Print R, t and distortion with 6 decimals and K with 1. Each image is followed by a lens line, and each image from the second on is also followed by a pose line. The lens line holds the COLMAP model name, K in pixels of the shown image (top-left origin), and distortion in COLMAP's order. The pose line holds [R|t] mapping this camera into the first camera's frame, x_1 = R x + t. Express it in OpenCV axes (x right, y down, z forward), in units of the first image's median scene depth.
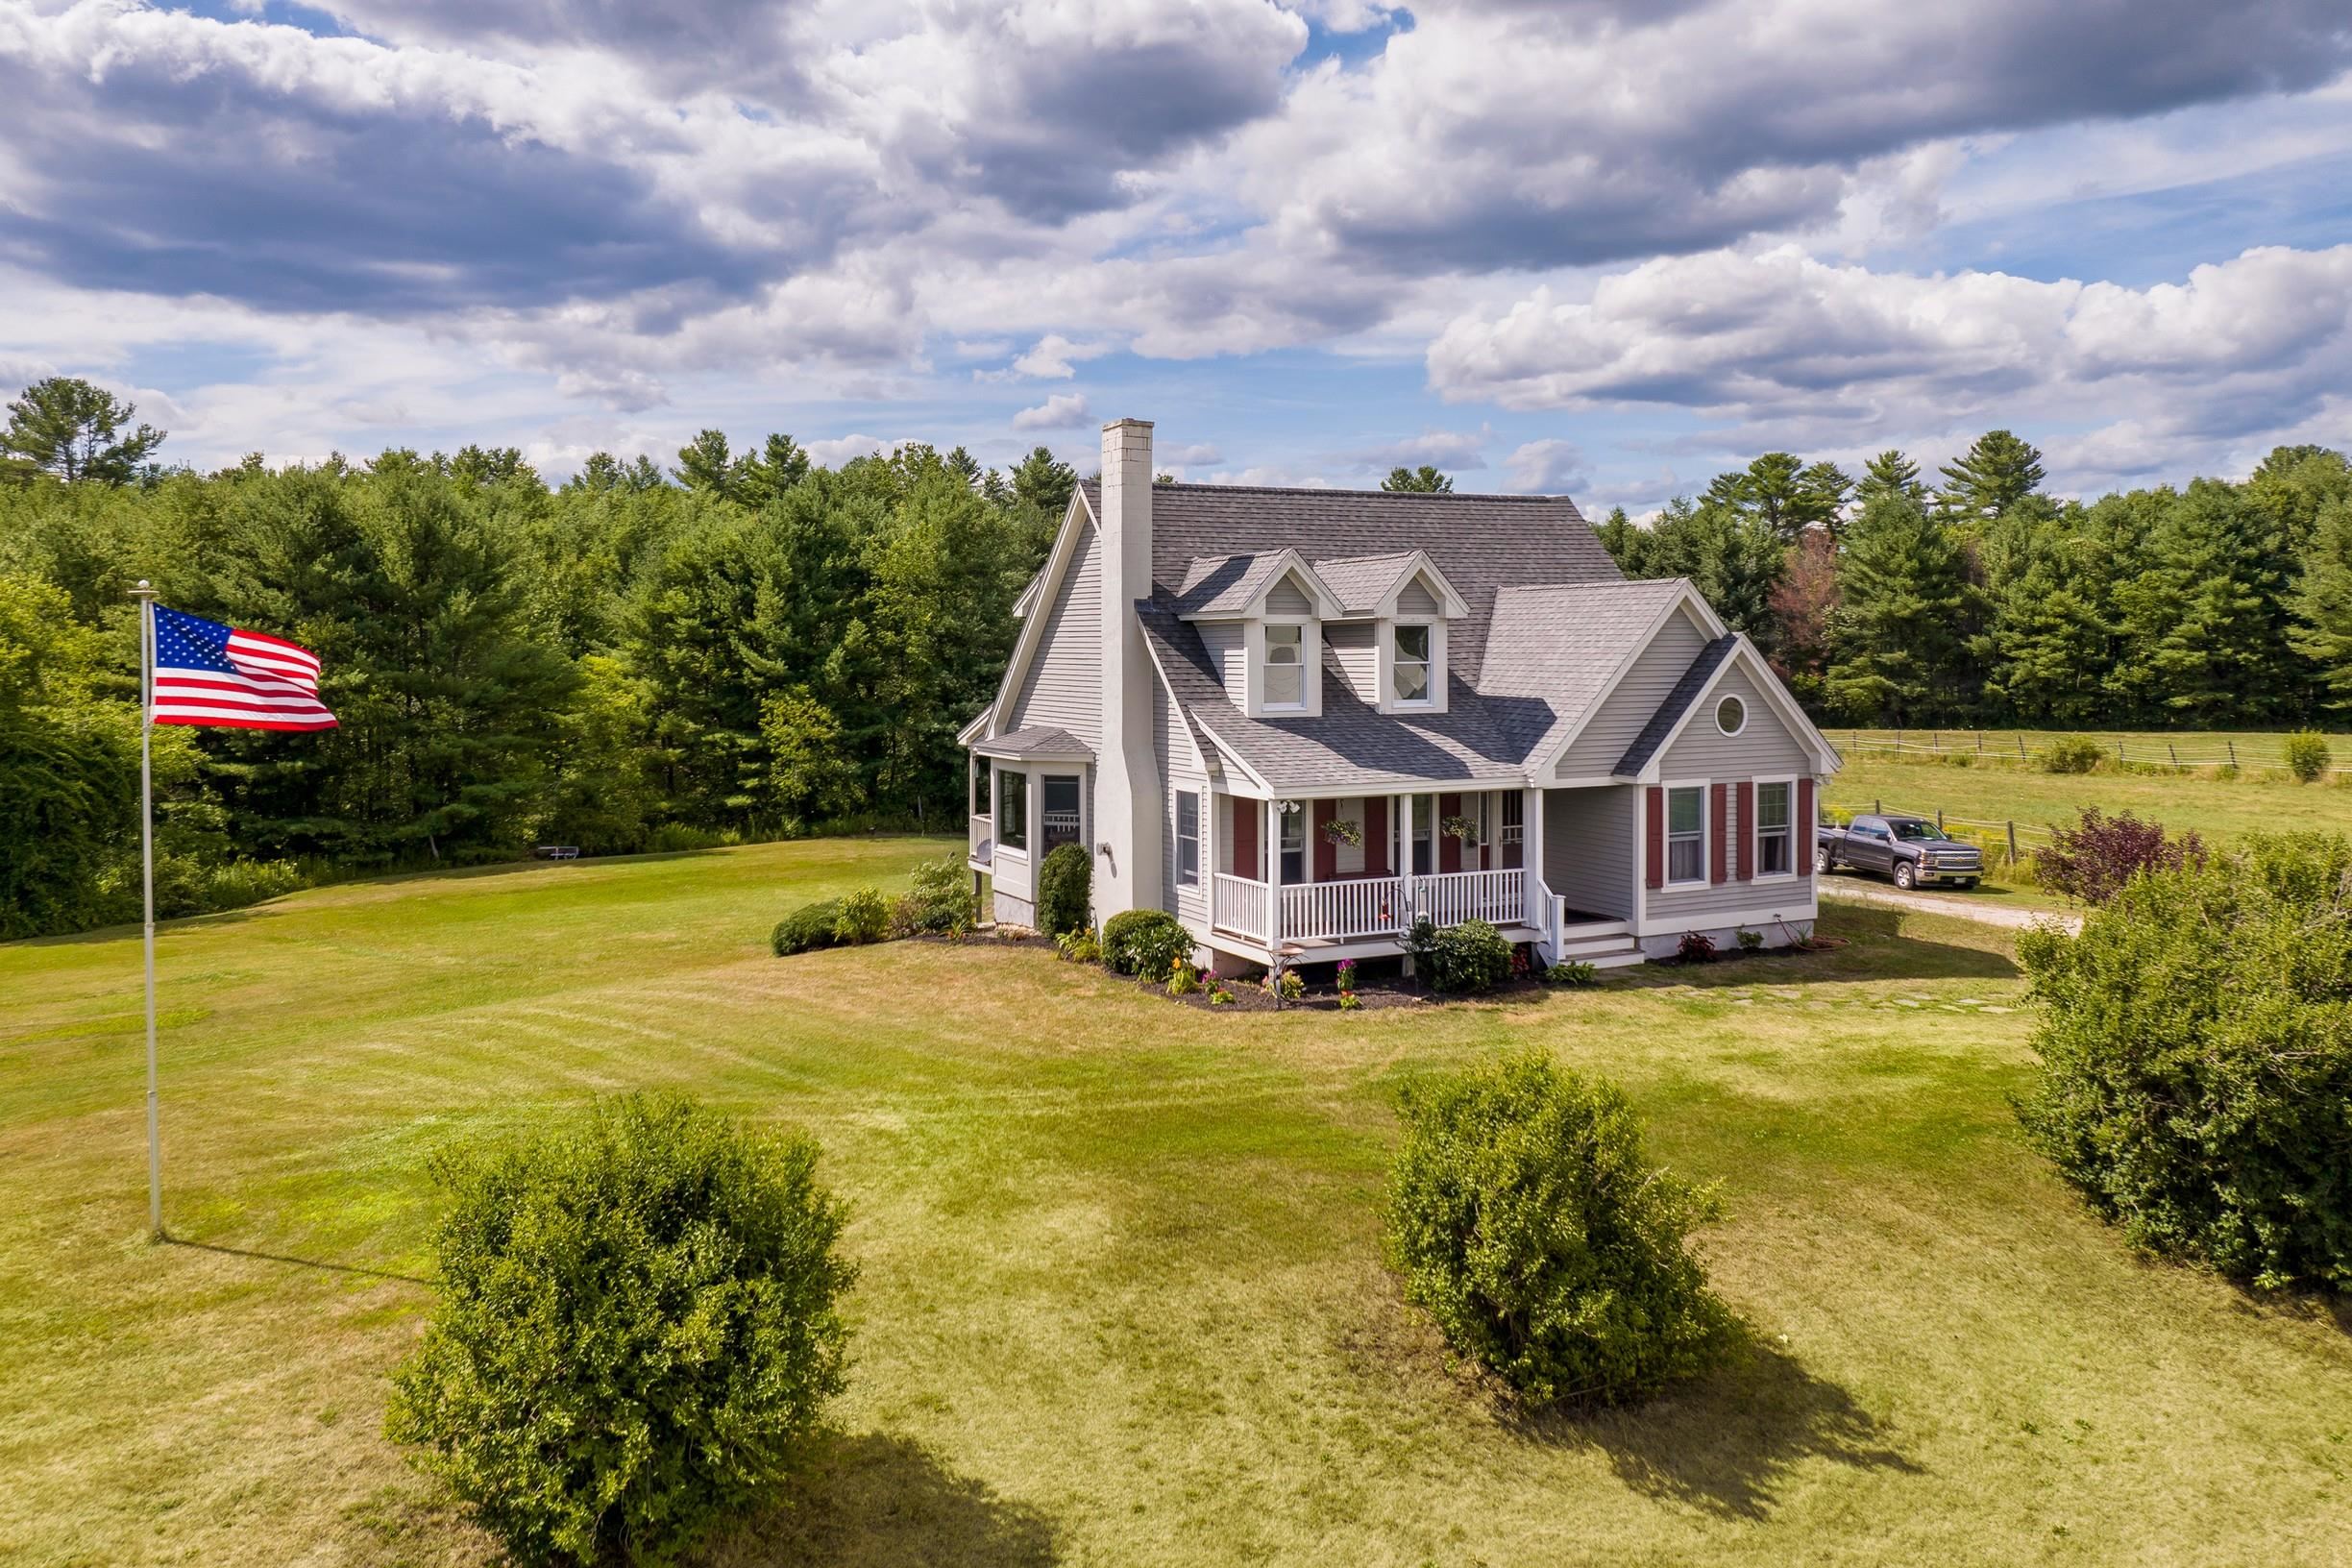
lens RADIAL K [[1752.2, 0, 1277.4], [0, 1752.2, 711.5], [0, 0, 1]] dist [-0.000561, -0.000837]
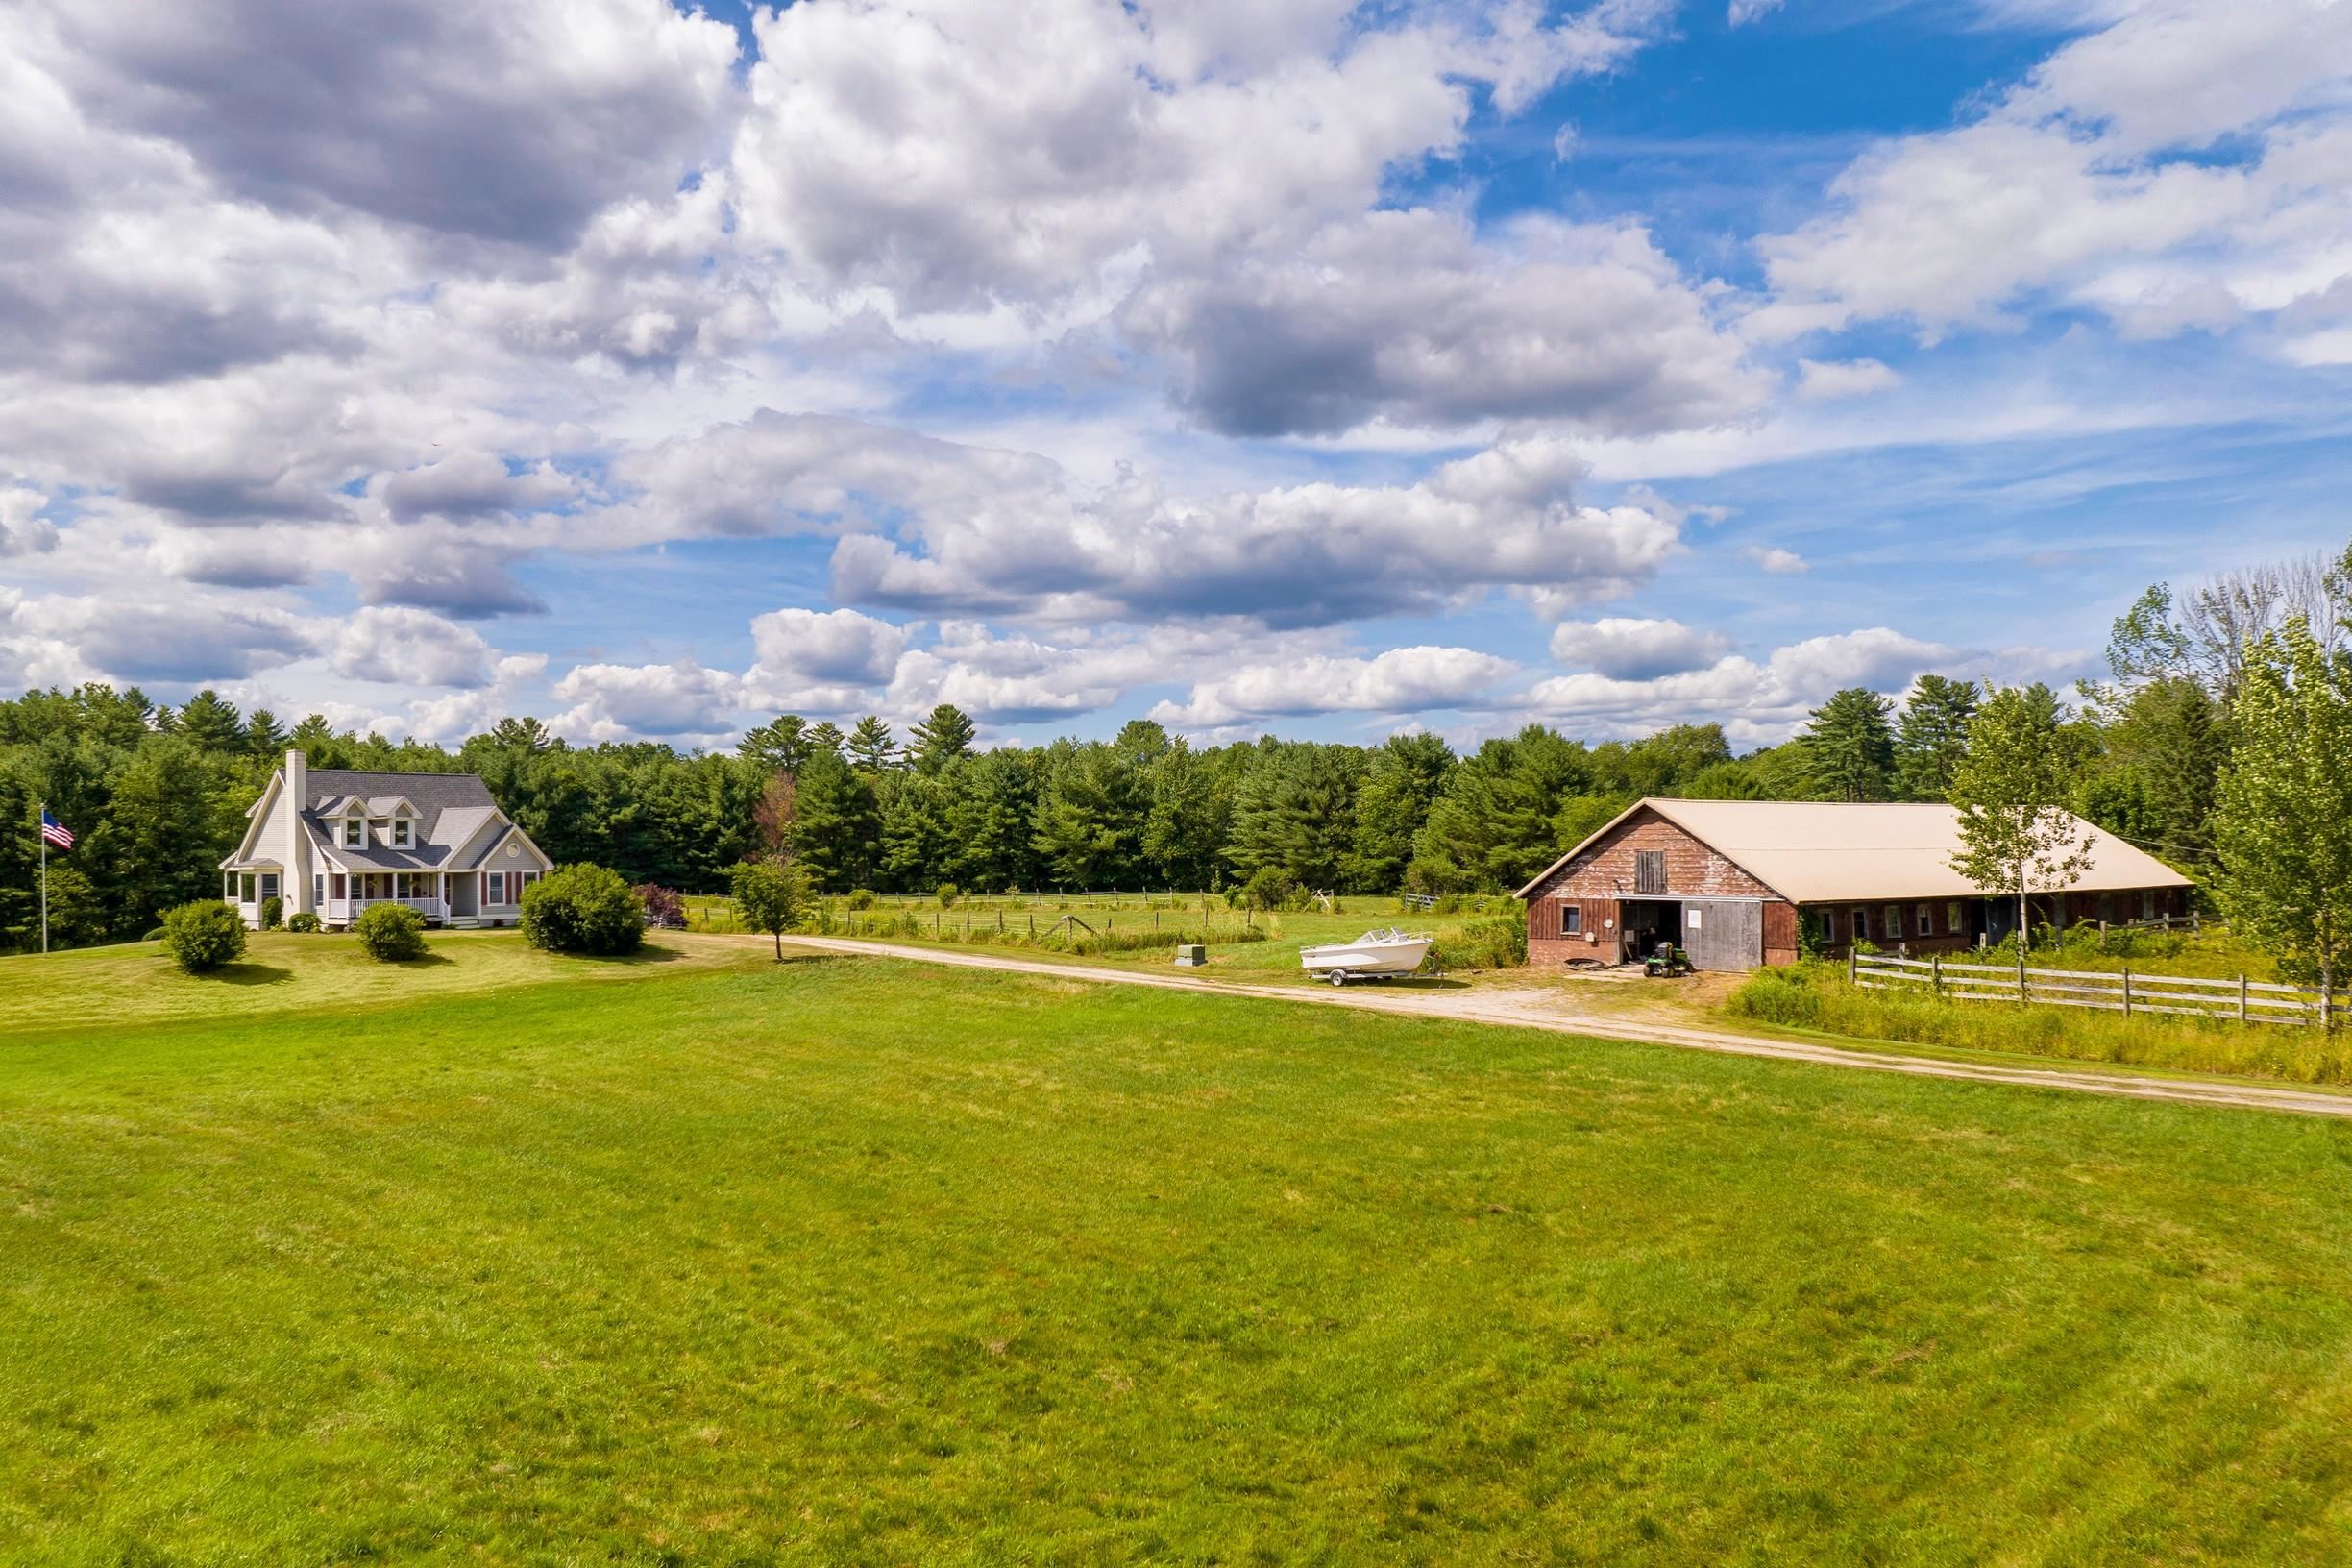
lens RADIAL K [[1689.2, 0, 1182.3], [0, 1689.2, 856.9], [0, 0, 1]] dist [-0.008877, -0.005343]
pose [[0.917350, 0.002692, 0.398074, 0.124385], [0.013120, 0.999229, -0.036991, 0.112034], [-0.397866, 0.039157, 0.916607, -1.784652]]
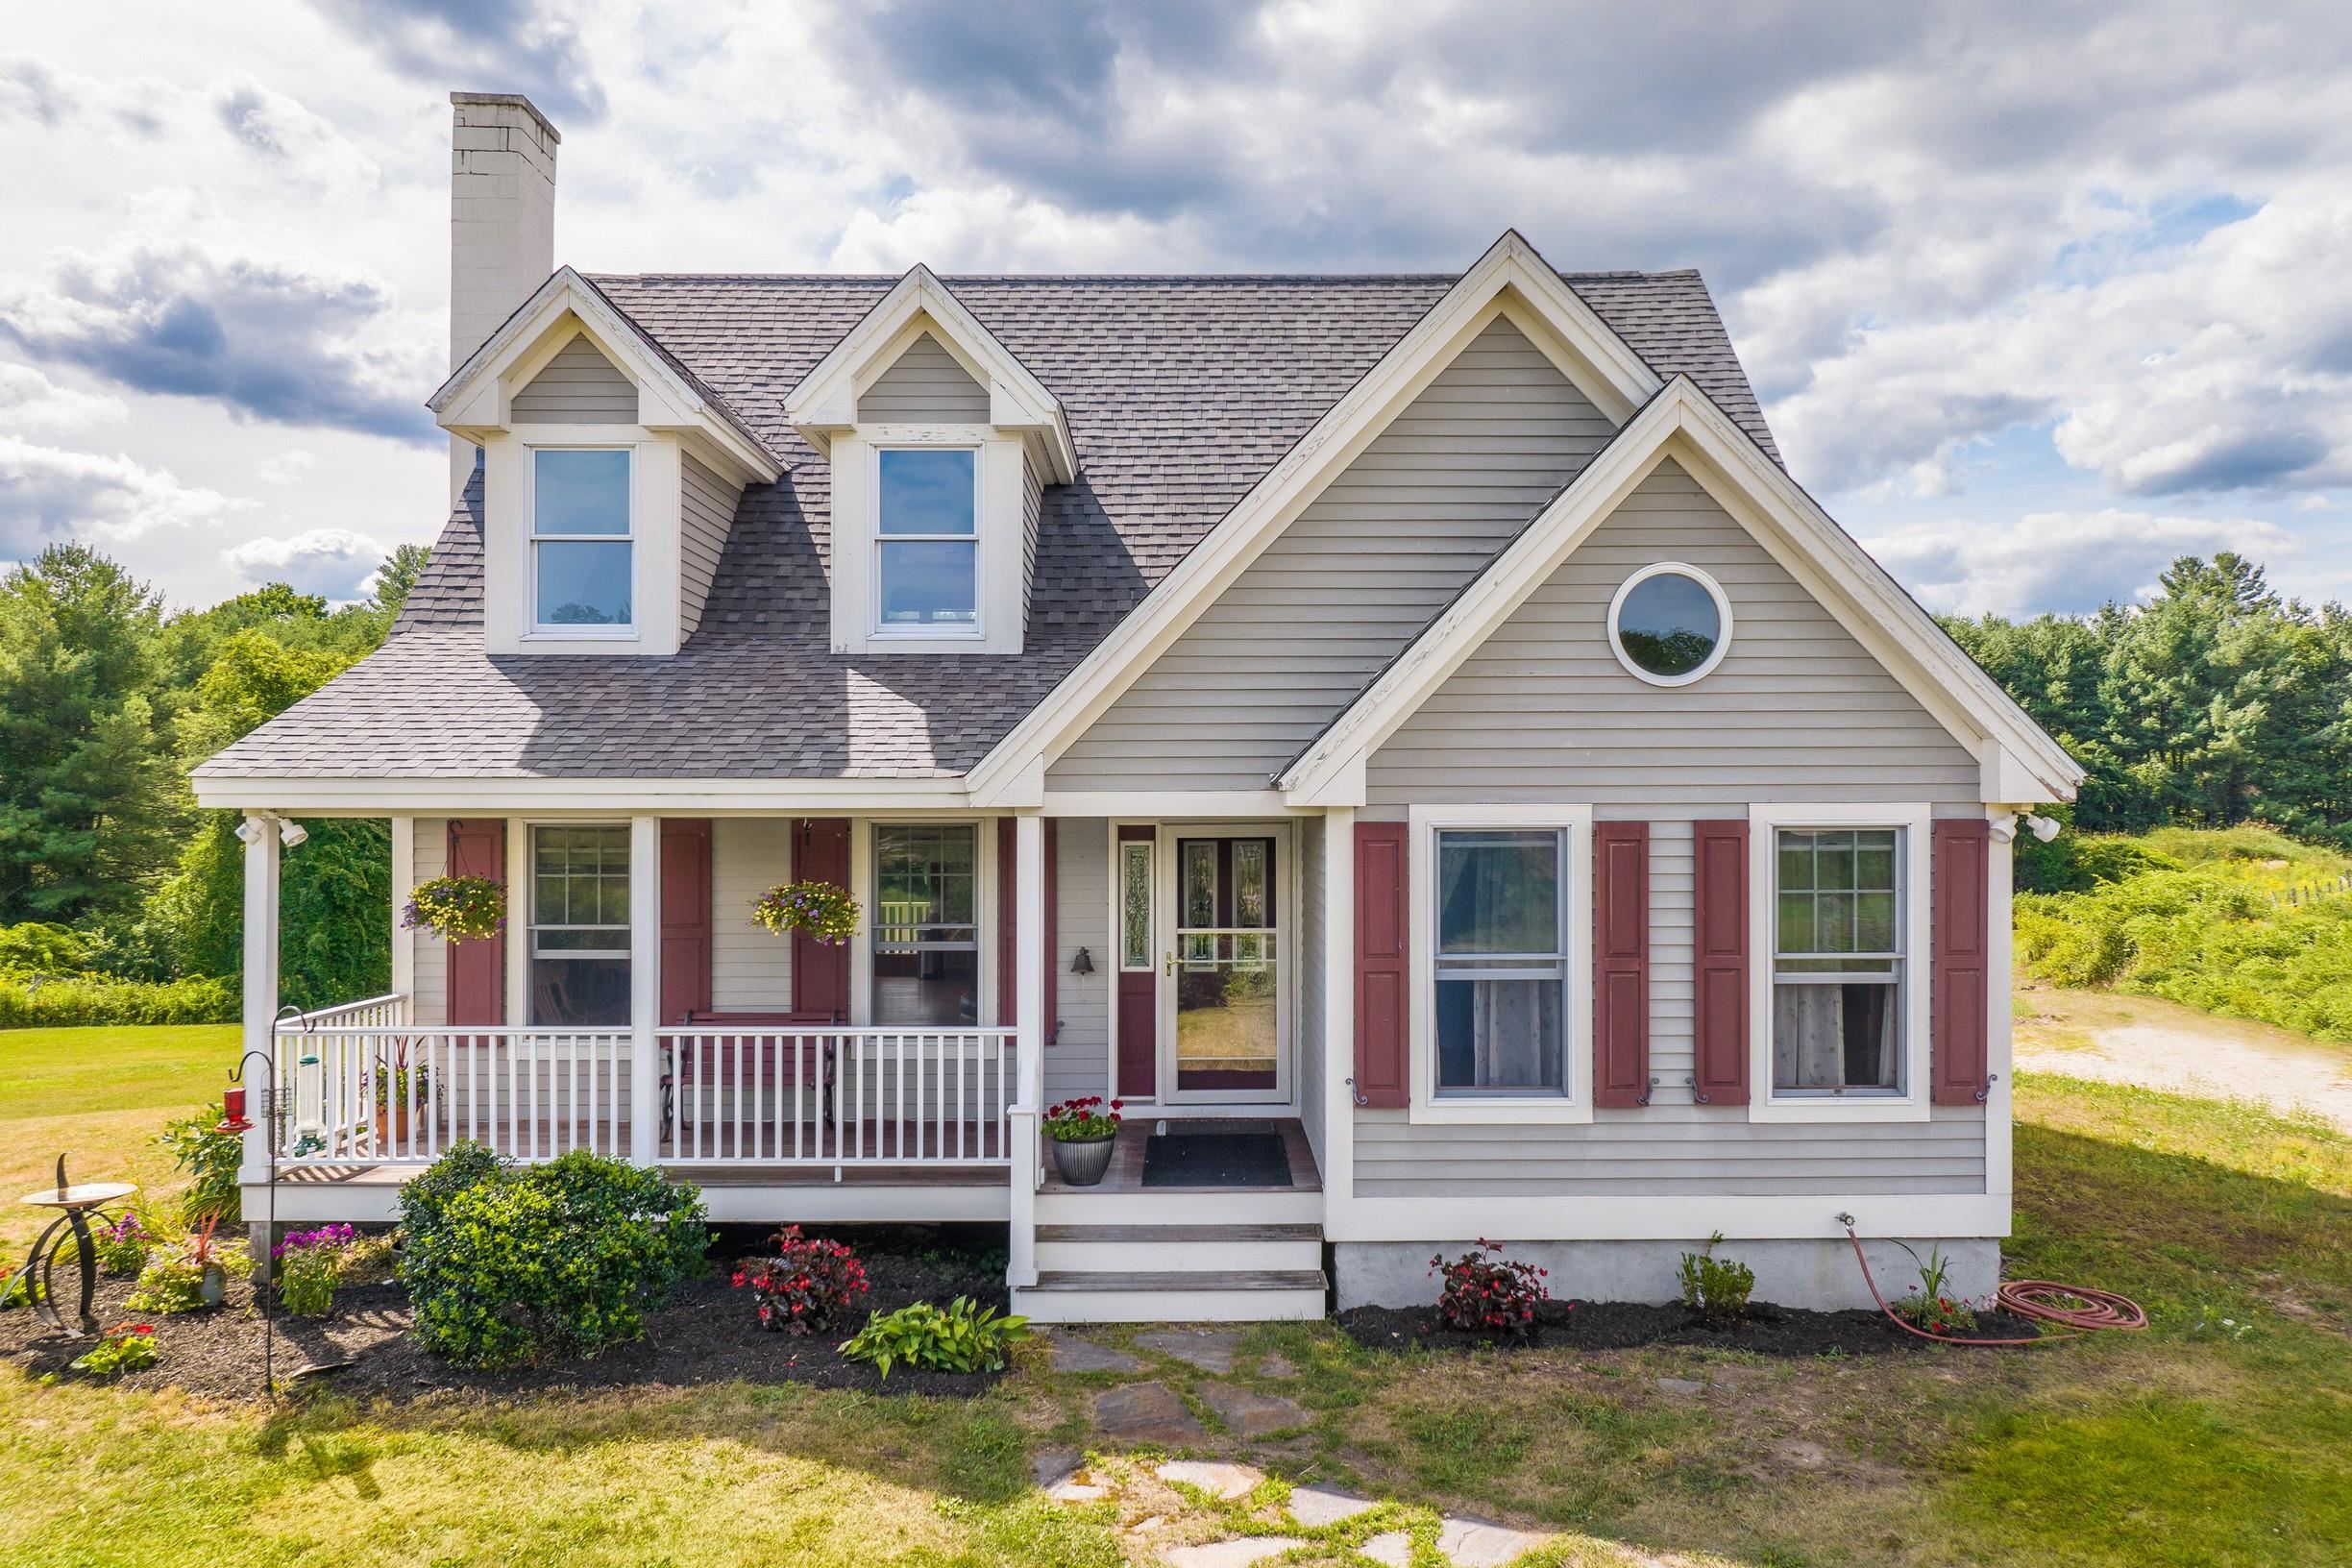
lens RADIAL K [[1769.5, 0, 1280.5], [0, 1769.5, 829.7], [0, 0, 1]] dist [-0.005397, -0.002530]
pose [[0.890536, 0.004190, -0.454894, 0.279564], [-0.018914, 0.999434, -0.027823, 0.043093], [0.454519, 0.033382, 0.890111, 0.524113]]
